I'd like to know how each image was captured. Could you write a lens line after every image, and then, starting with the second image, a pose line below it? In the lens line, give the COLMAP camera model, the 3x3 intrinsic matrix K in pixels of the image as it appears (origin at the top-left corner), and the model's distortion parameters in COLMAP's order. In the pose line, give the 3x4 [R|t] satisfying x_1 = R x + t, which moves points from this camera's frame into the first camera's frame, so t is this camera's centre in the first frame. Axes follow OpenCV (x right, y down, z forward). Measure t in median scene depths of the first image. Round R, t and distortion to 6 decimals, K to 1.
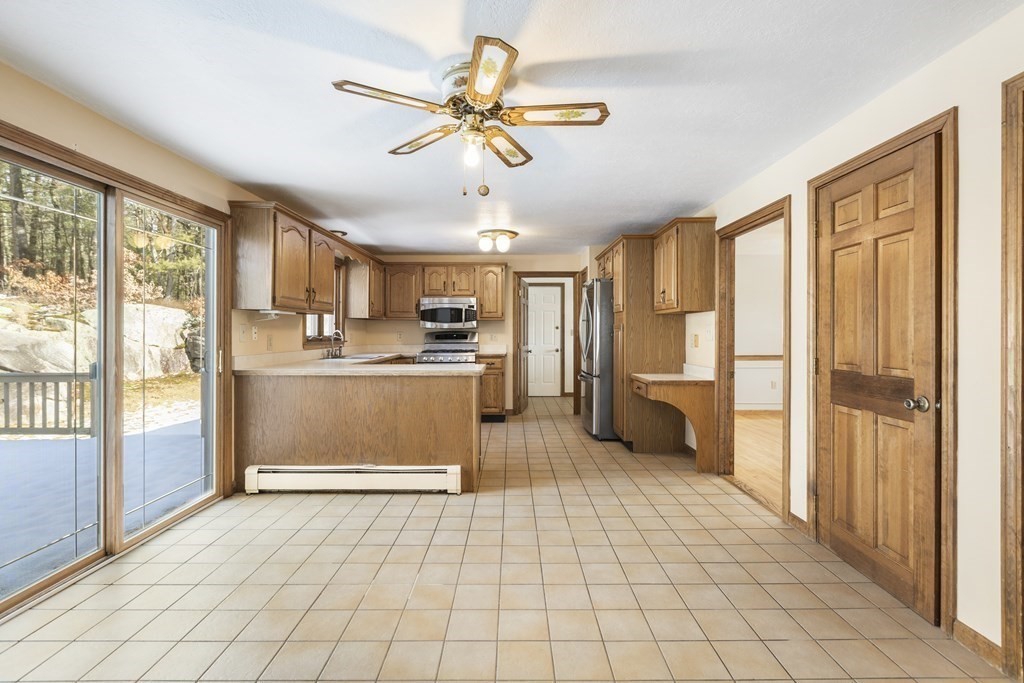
lens RADIAL K [[468.5, 0, 513.8], [0, 468.5, 331.3], [0, 0, 1]] dist [0.001005, 0.000040]
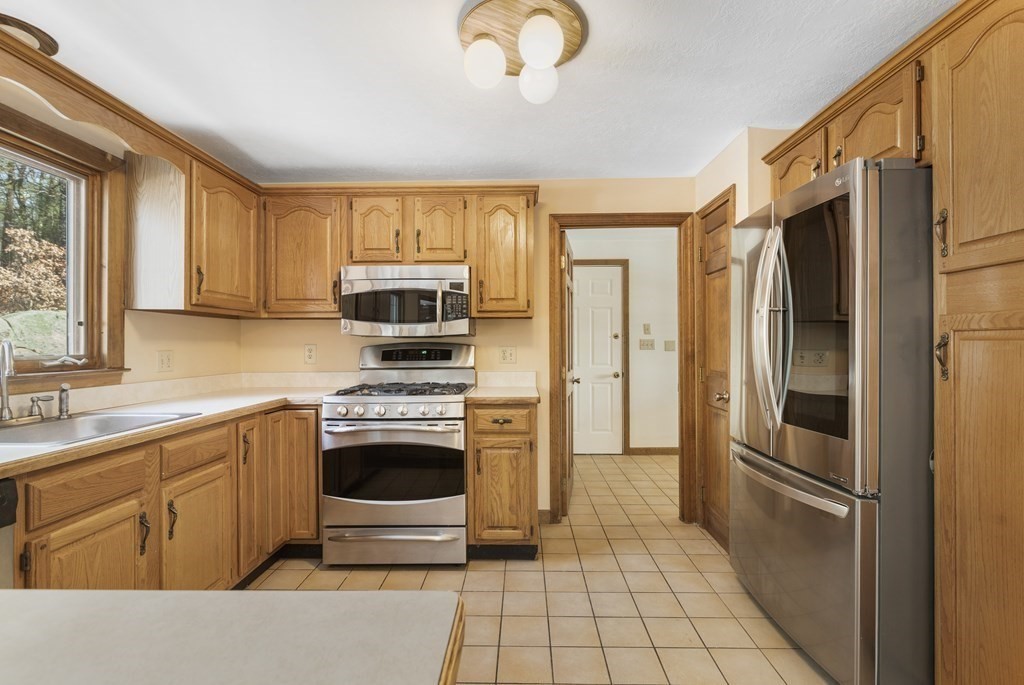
lens RADIAL K [[469.3, 0, 514.1], [0, 469.3, 341.4], [0, 0, 1]] dist [0.000288, -0.000076]
pose [[0.999676, -0.002029, -0.025360, -0.026662], [0.001979, 0.999996, -0.002015, -0.000174], [0.025364, 0.001964, 0.999676, 0.559353]]
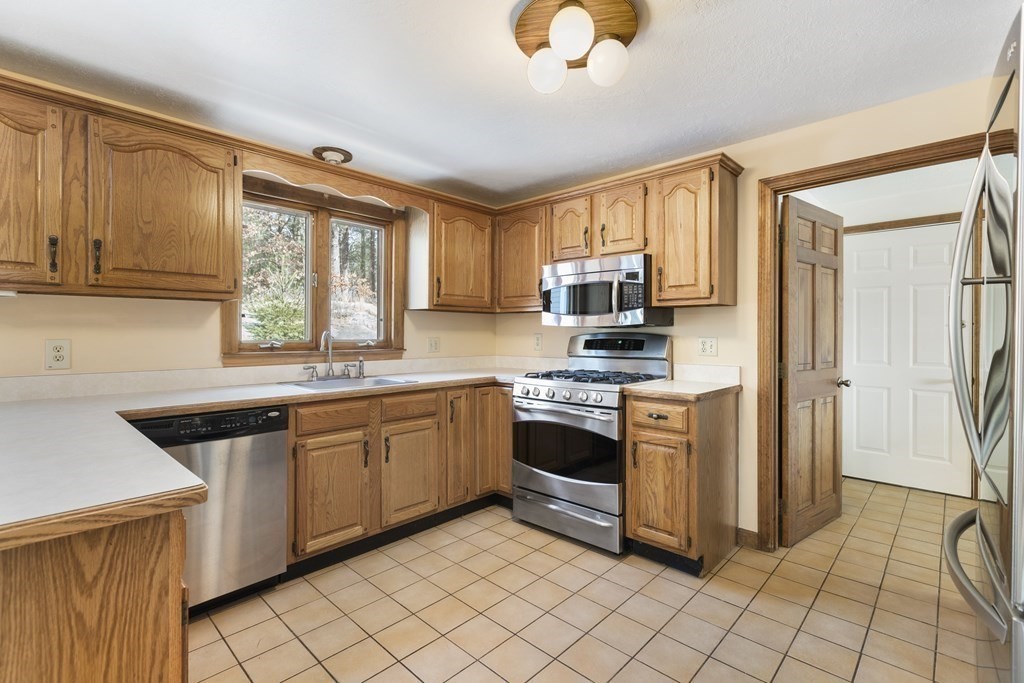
lens RADIAL K [[468.5, 0, 513.8], [0, 468.5, 331.3], [0, 0, 1]] dist [0.001005, 0.000040]
pose [[0.722369, 0.000164, -0.691508, 0.127261], [-0.001351, 0.999998, -0.001174, -0.000838], [0.691506, 0.001782, 0.722368, 0.606409]]
